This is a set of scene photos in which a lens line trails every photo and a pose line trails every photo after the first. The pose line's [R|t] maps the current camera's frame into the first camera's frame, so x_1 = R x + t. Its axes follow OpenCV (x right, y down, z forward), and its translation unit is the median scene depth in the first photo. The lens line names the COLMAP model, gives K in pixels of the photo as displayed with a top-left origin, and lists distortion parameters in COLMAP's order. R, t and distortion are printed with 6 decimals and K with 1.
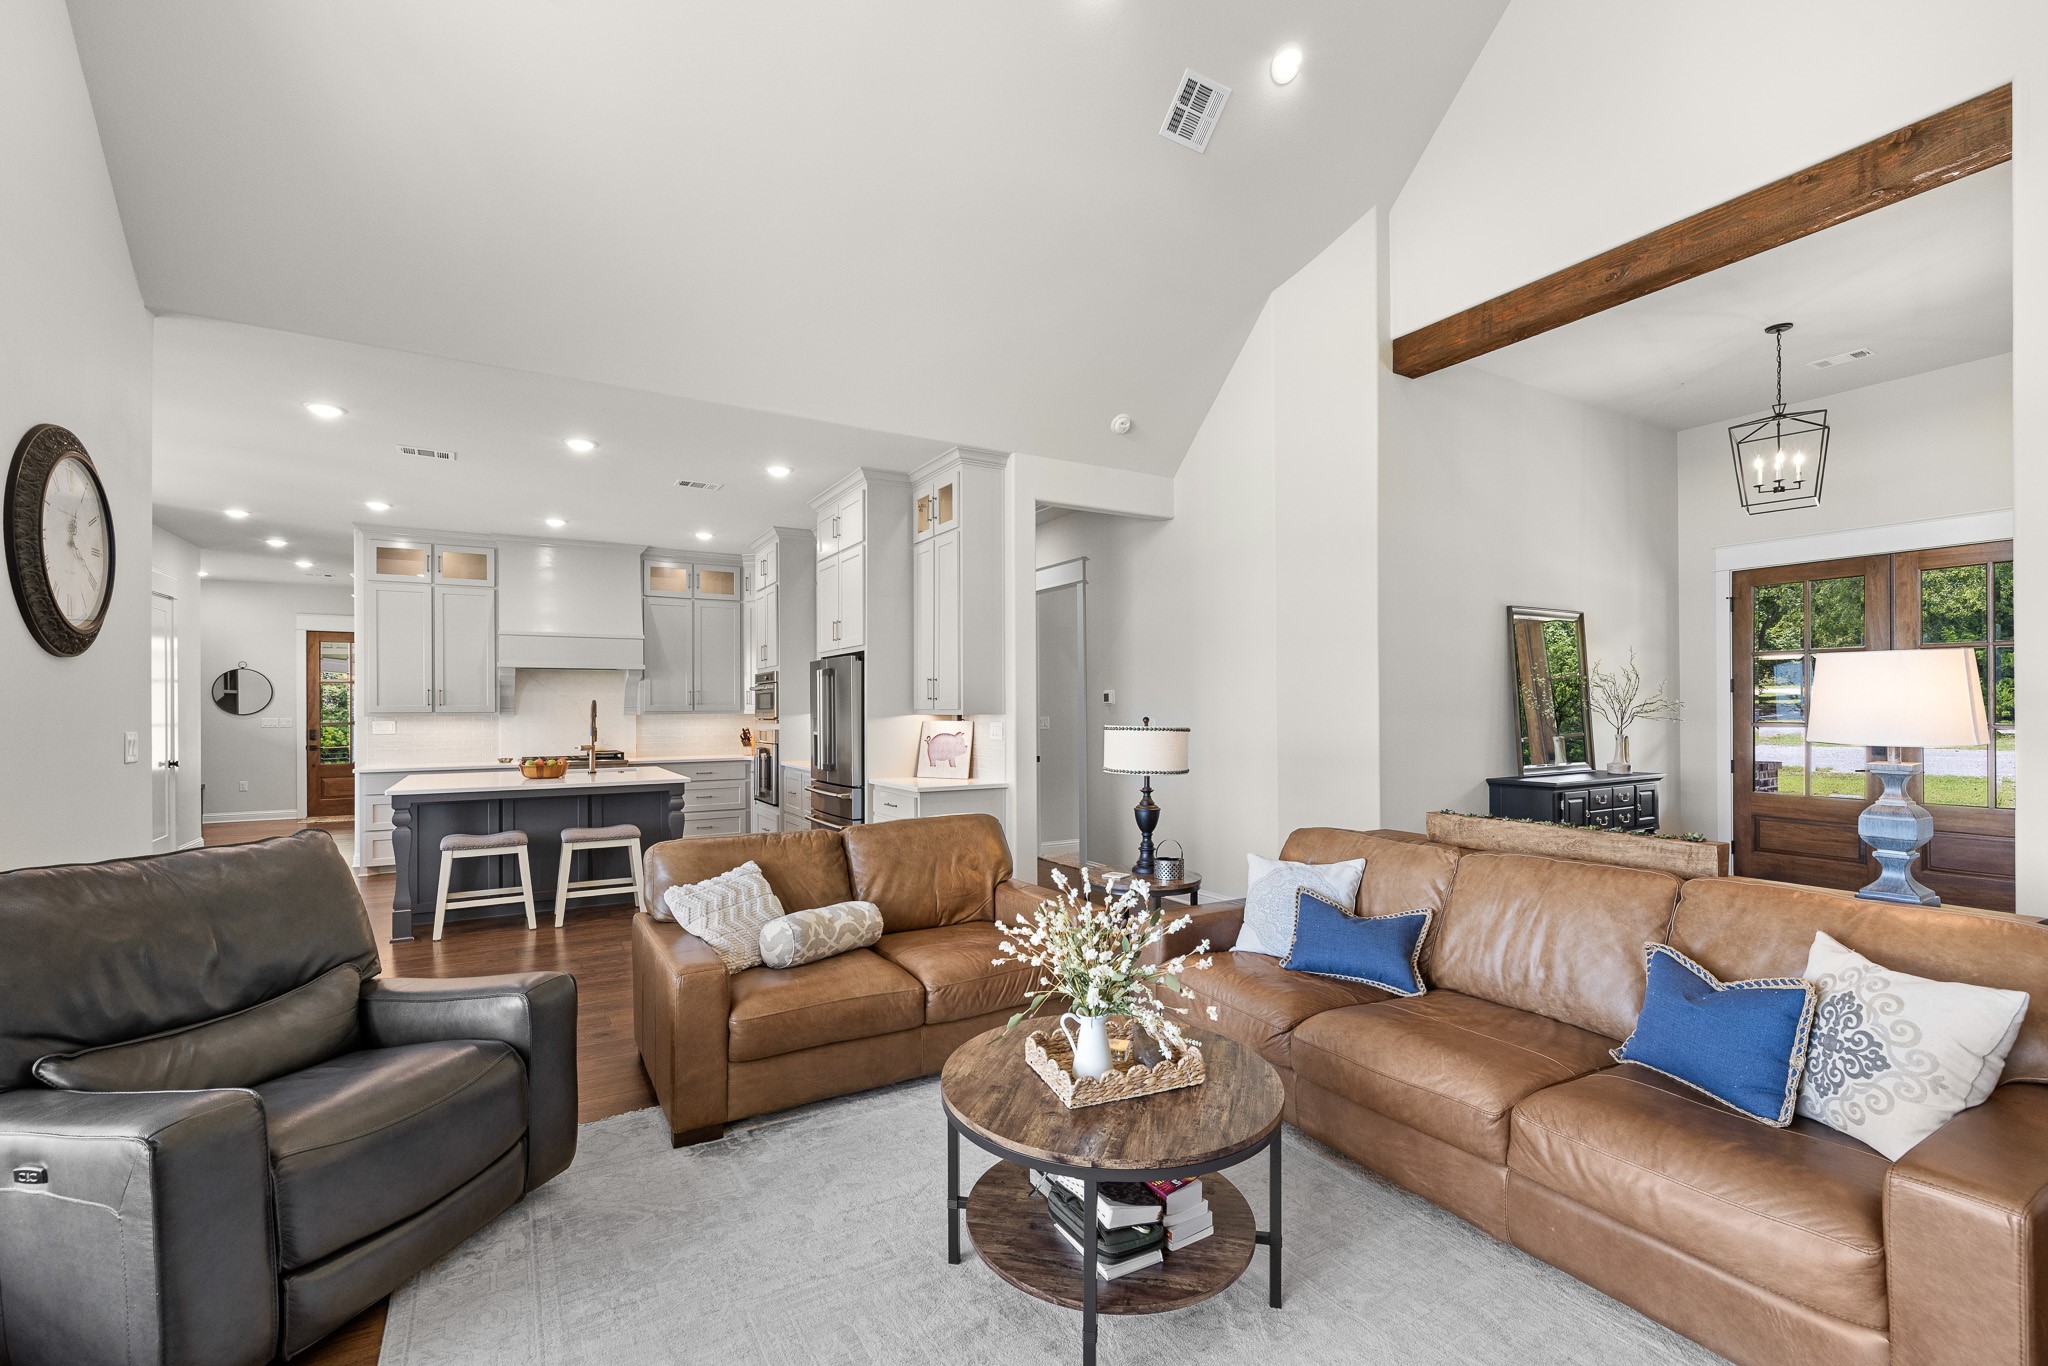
lens RADIAL K [[866.0, 0, 1013.7], [0, 866.0, 713.3], [0, 0, 1]] dist [0.000576, 0.000119]
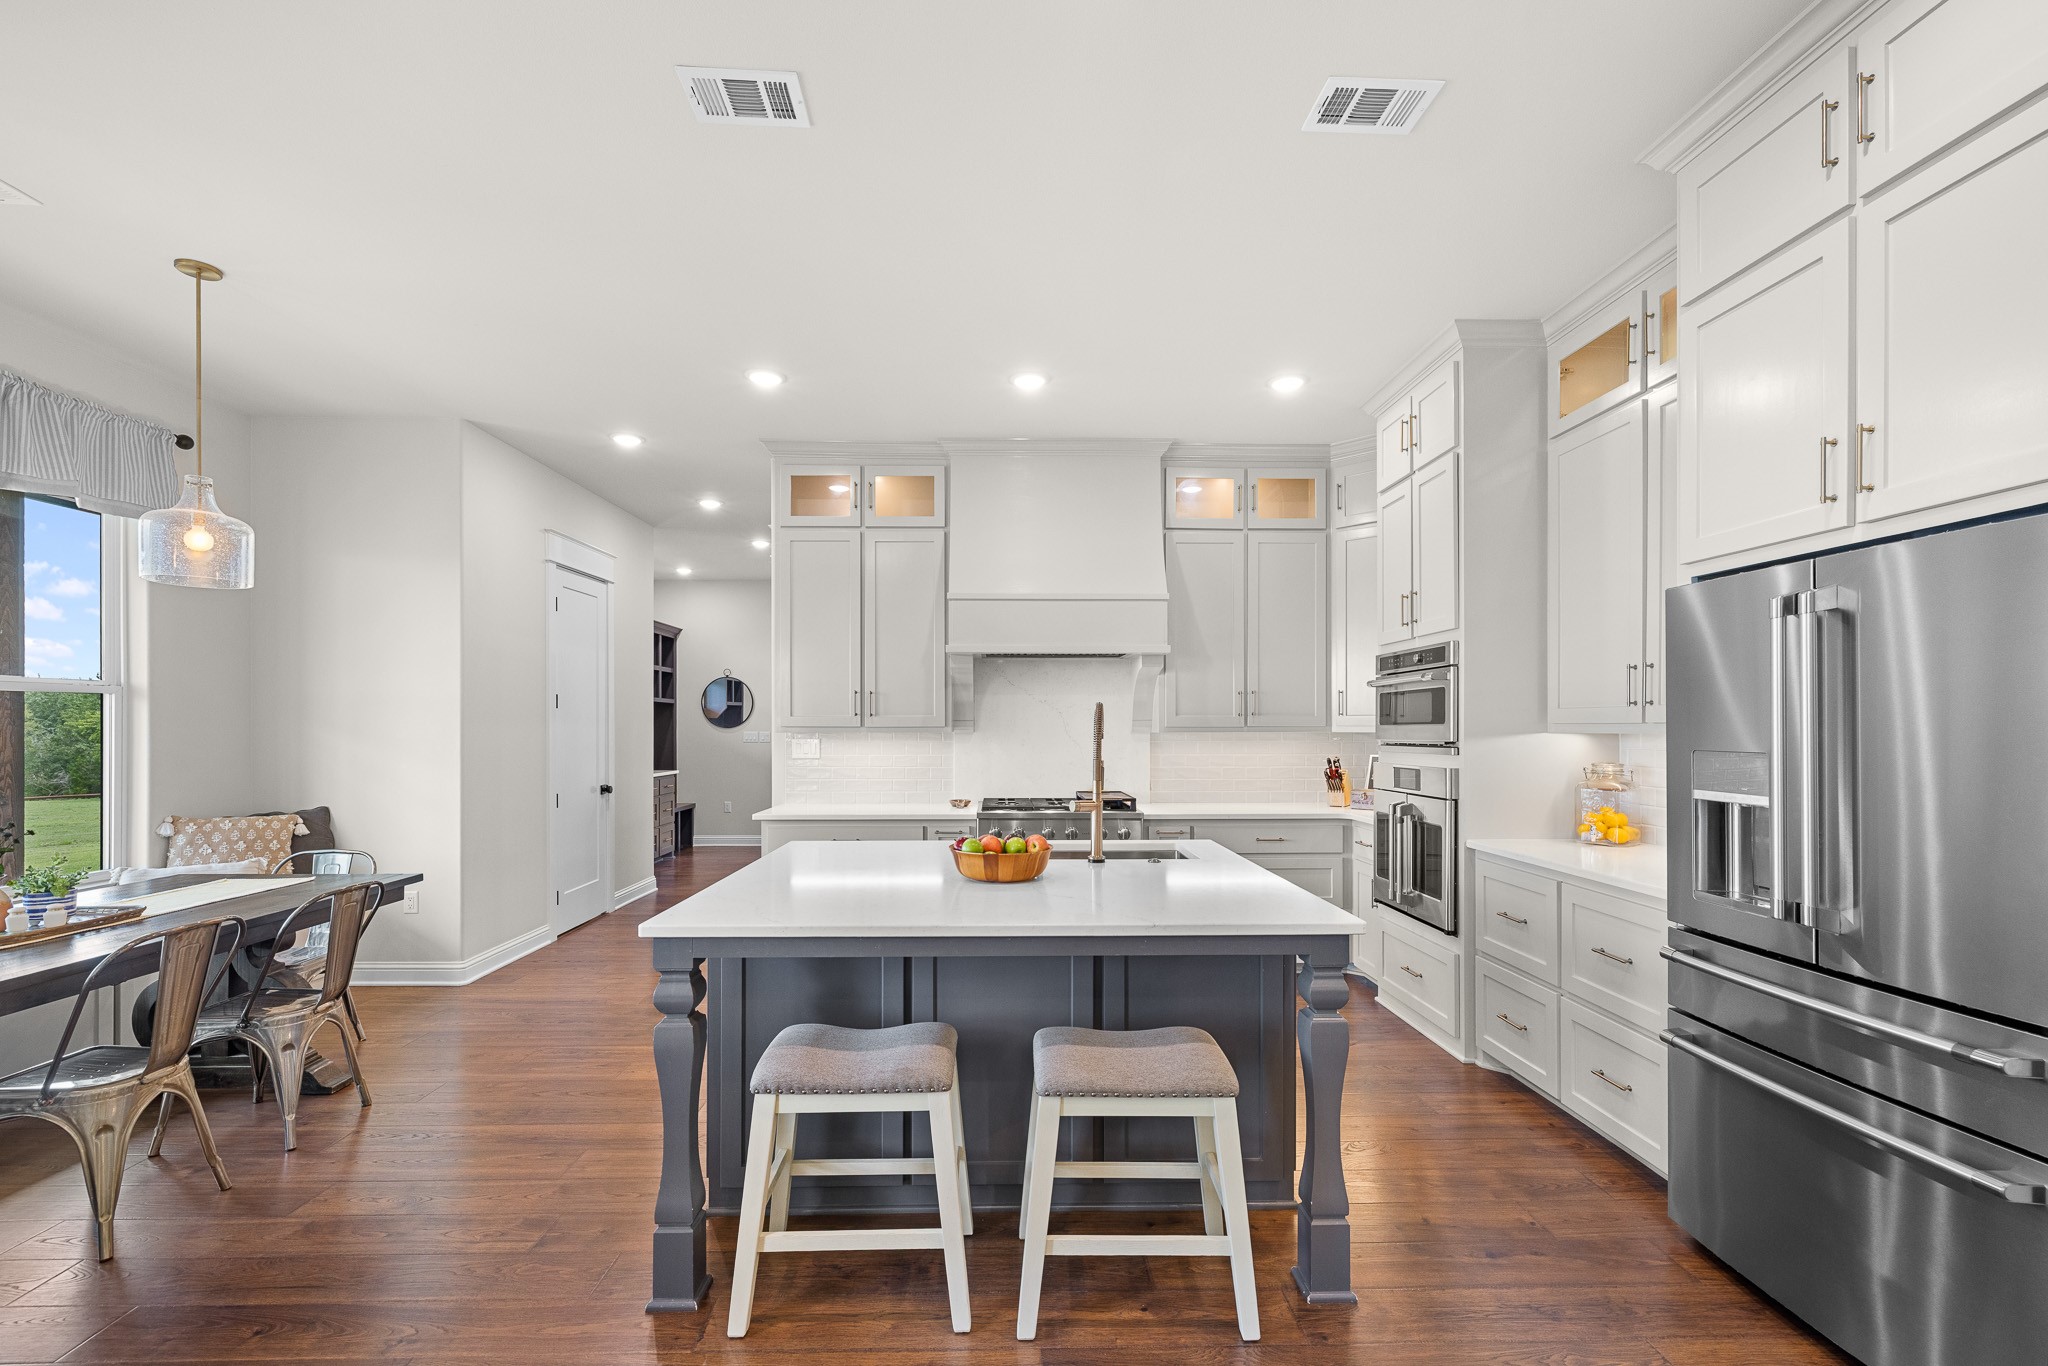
lens RADIAL K [[866.0, 0, 1013.7], [0, 866.0, 713.3], [0, 0, 1]] dist [0.000576, 0.000119]
pose [[0.871993, -0.002138, -0.489514, -0.241510], [-0.006797, 0.999841, -0.016474, -0.001095], [0.489471, 0.017692, 0.871840, 0.464681]]
